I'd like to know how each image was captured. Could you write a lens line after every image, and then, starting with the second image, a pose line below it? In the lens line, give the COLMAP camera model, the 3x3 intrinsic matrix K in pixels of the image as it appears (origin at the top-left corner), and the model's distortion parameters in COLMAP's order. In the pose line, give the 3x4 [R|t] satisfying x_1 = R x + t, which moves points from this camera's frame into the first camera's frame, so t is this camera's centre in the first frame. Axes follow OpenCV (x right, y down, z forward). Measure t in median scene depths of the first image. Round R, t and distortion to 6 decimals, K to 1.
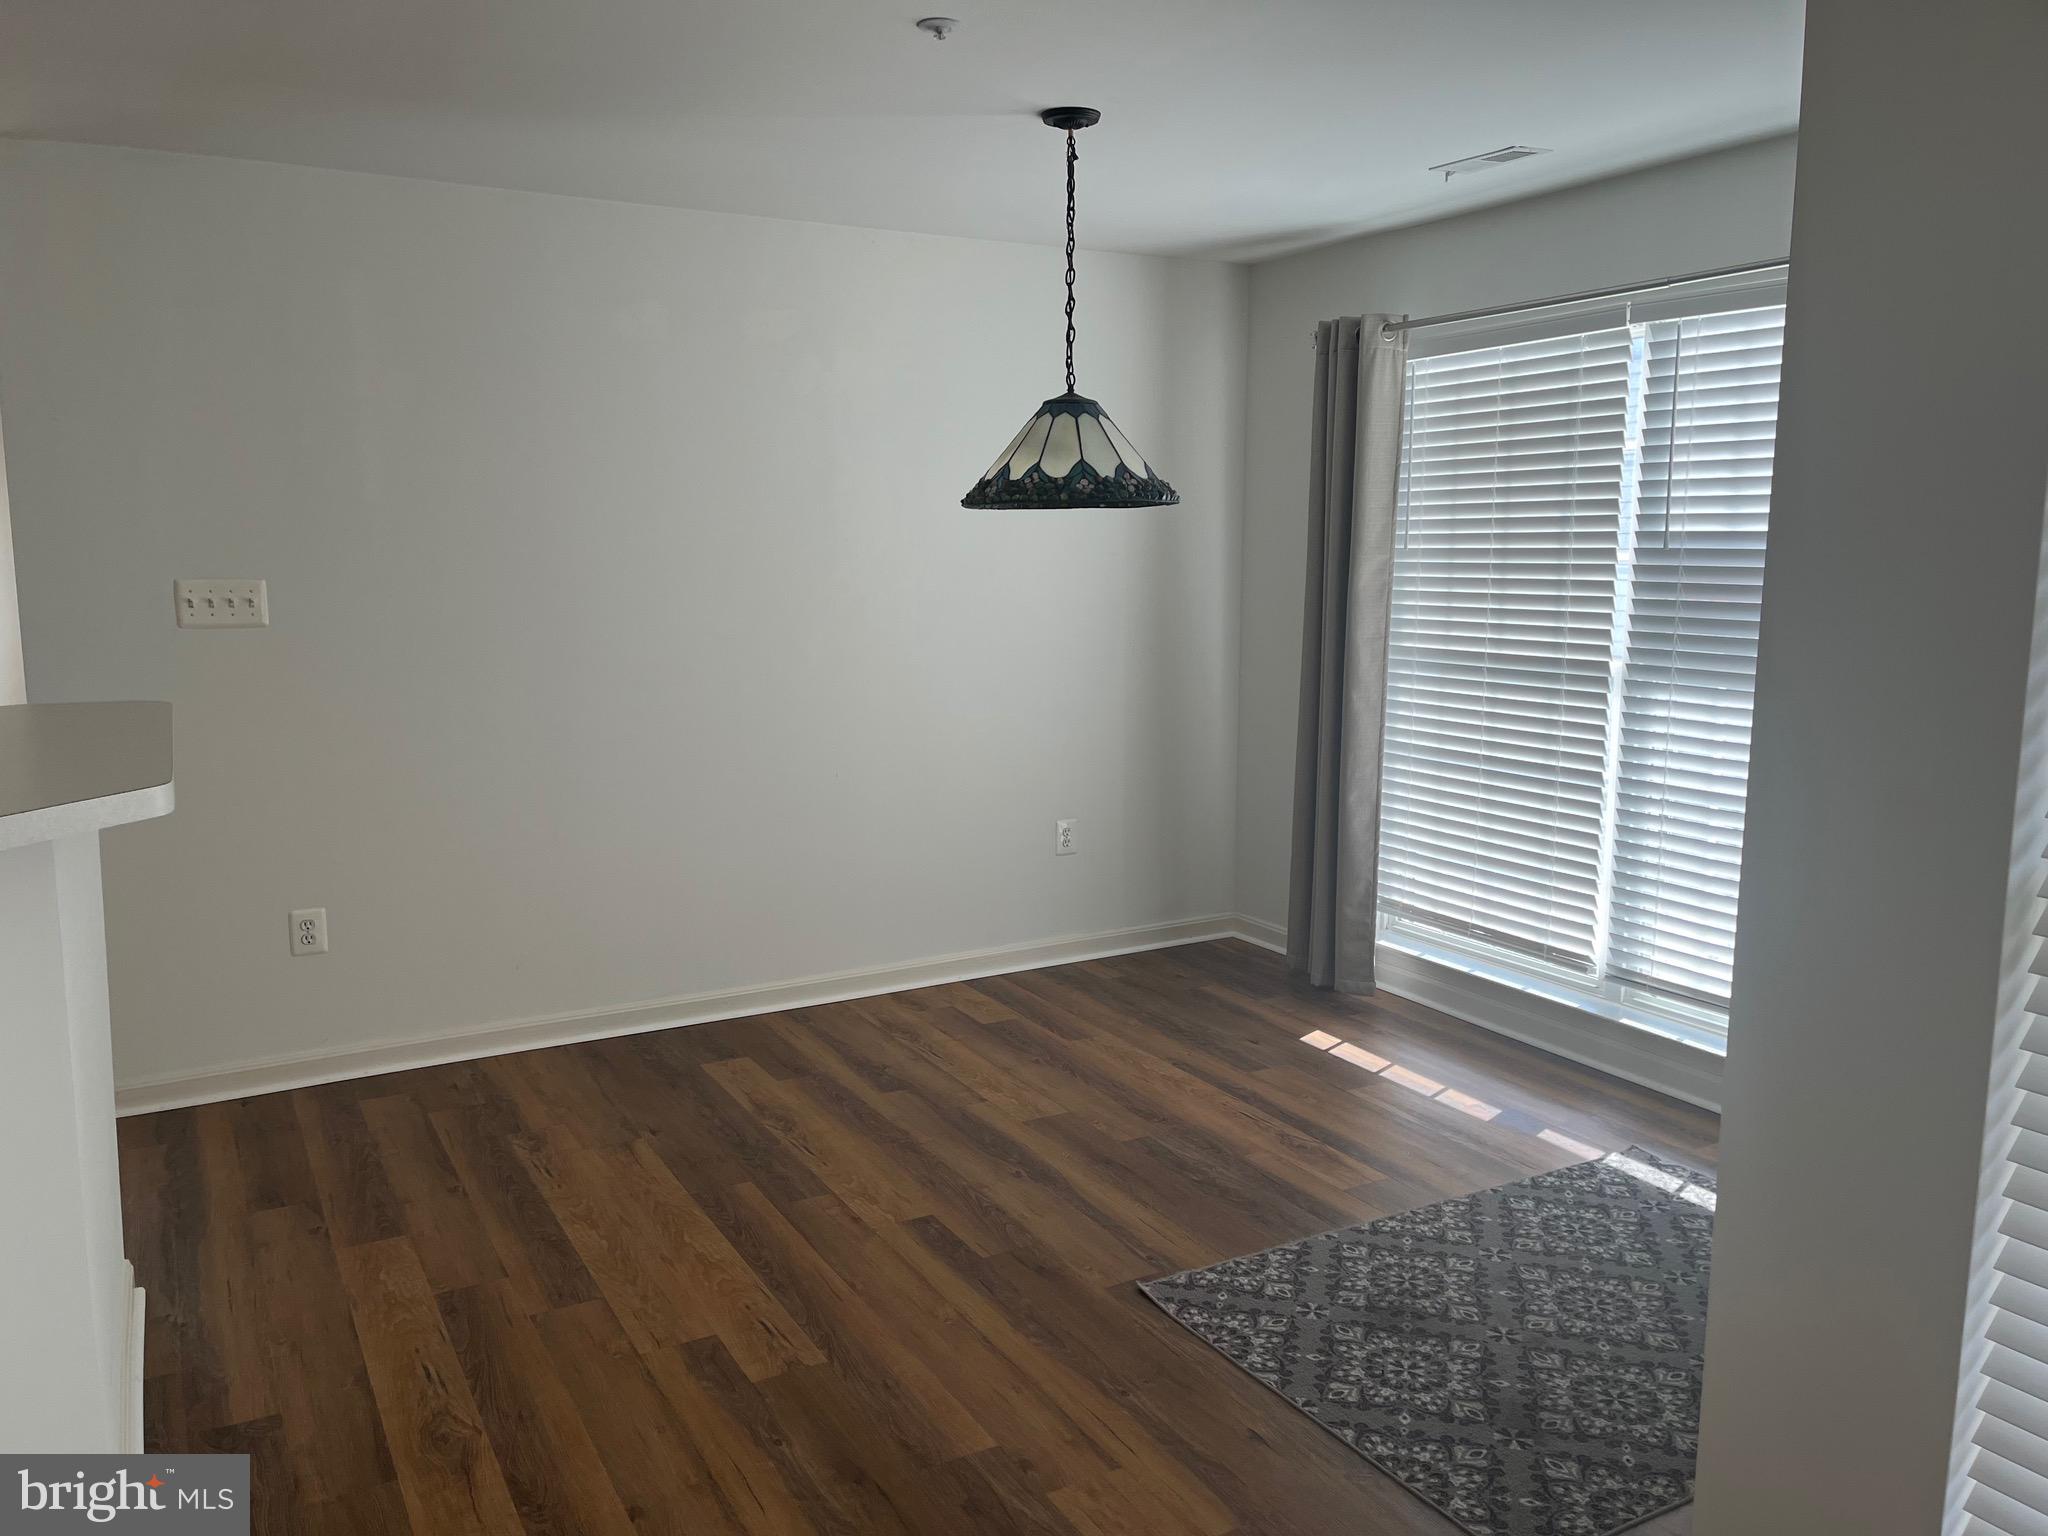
lens RADIAL K [[1504.4, 0, 972.0], [0, 1504.4, 772.2], [0, 0, 1]] dist [-0.000901, -0.000461]
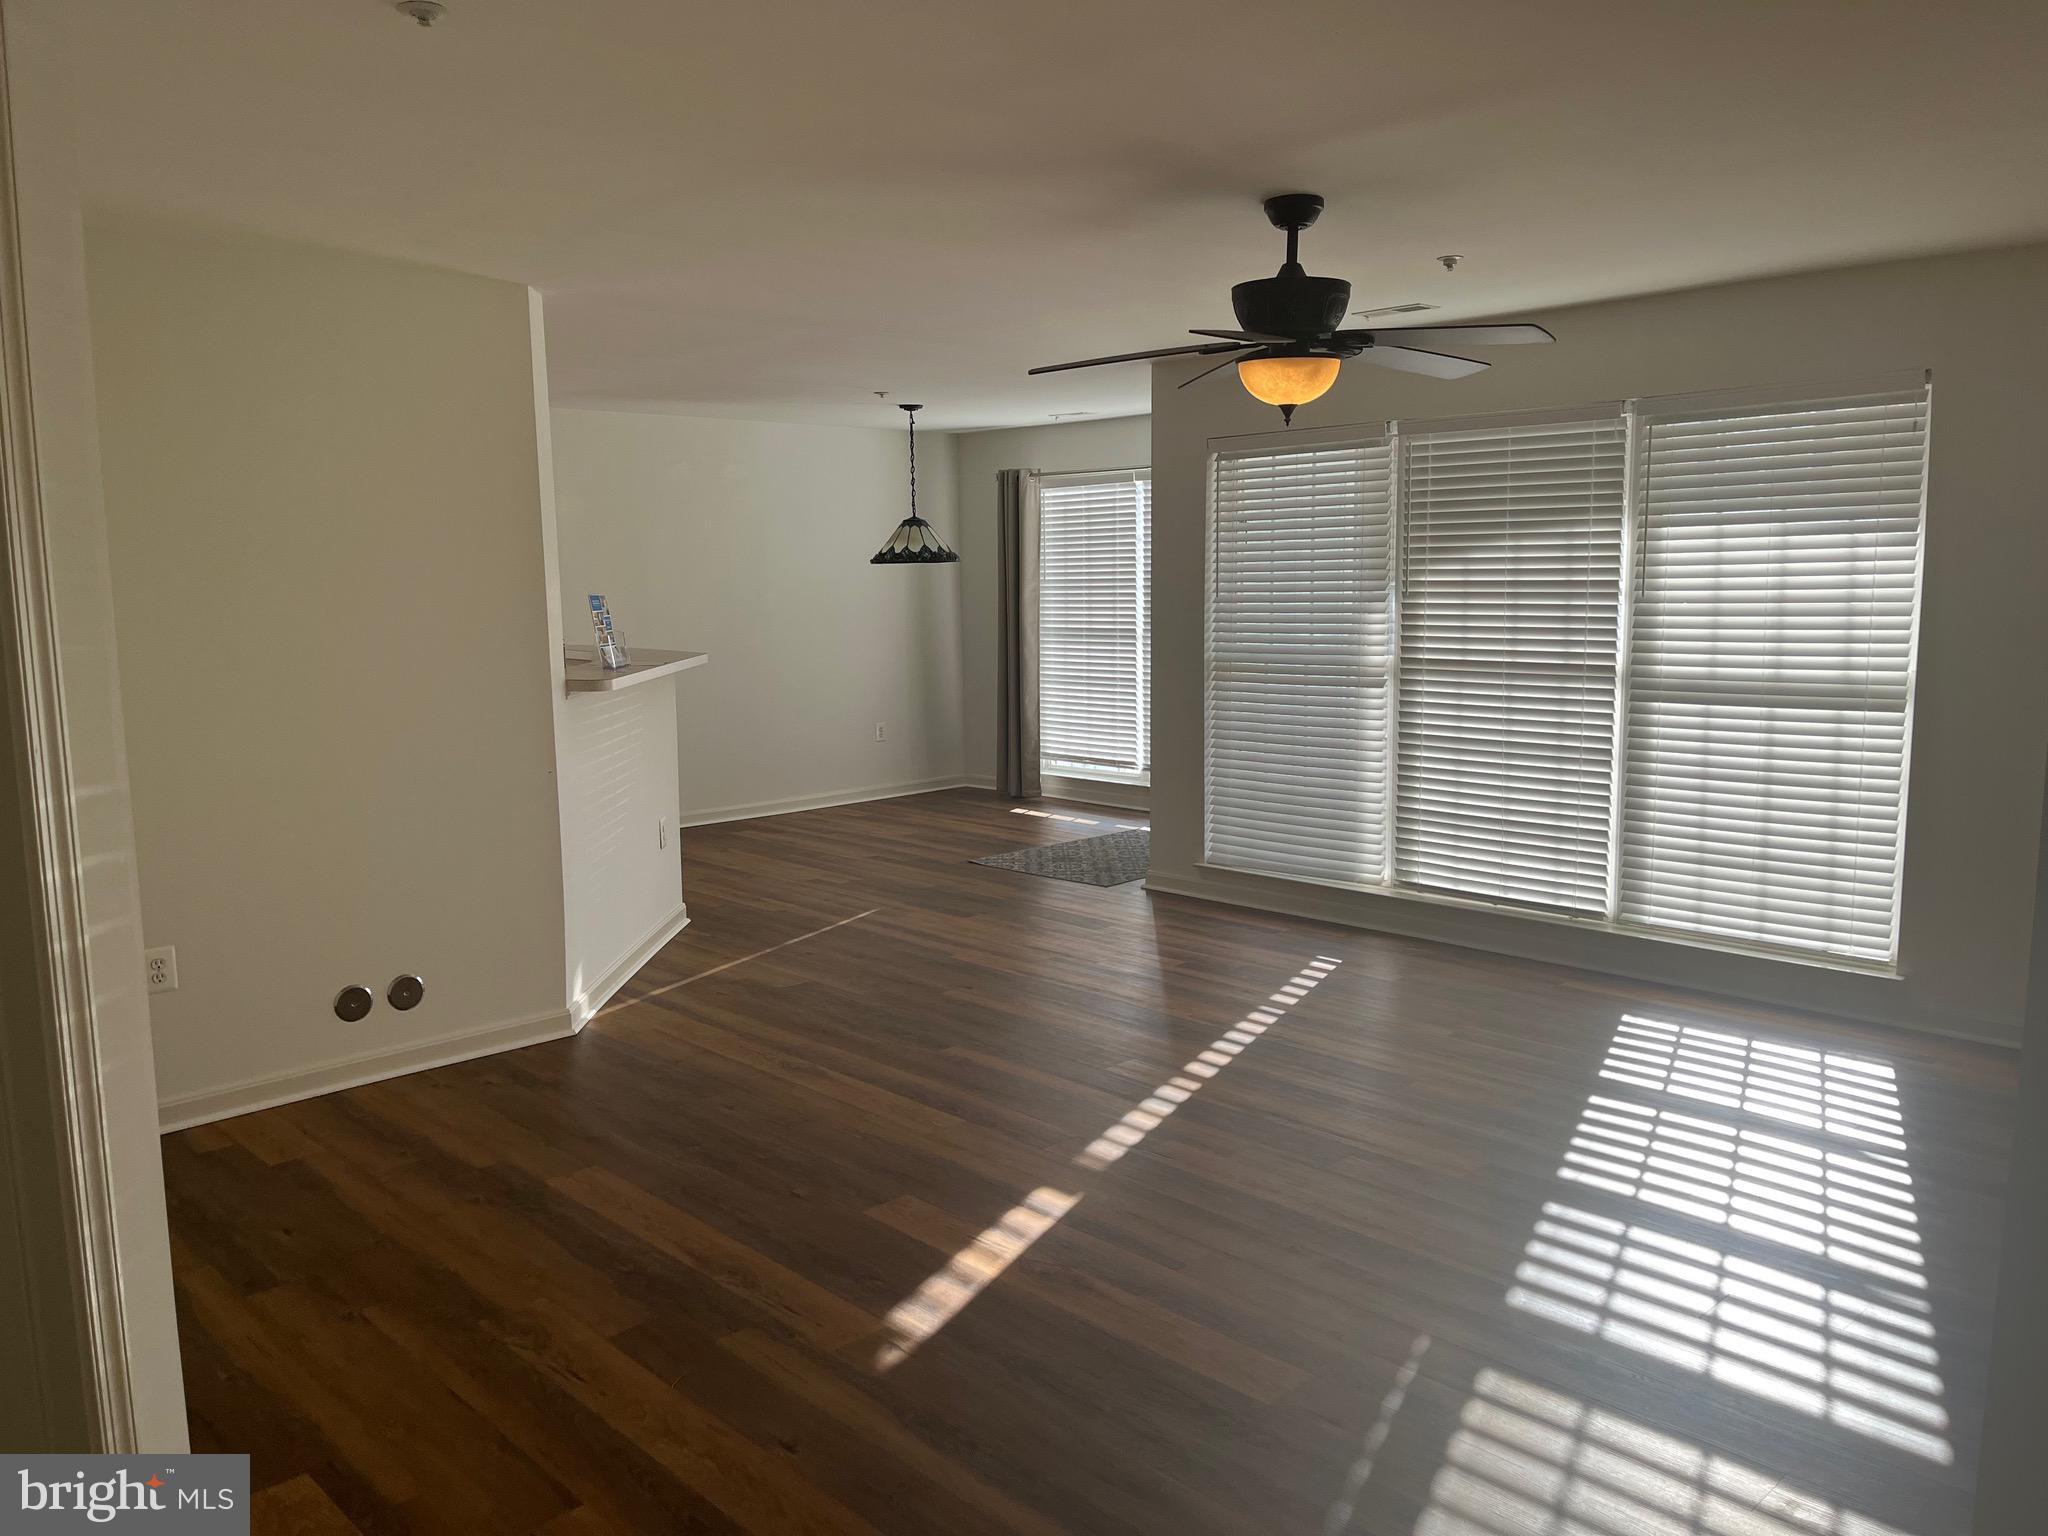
lens RADIAL K [[1529.8, 0, 1024.0], [0, 1529.8, 768.0], [0, 0, 1]] dist [-0.005804, -0.001749]
pose [[0.961398, -0.044186, 0.271591, -0.354241], [0.052452, 0.998353, -0.023248, 0.173021], [-0.270116, 0.036596, 0.962132, -1.106536]]
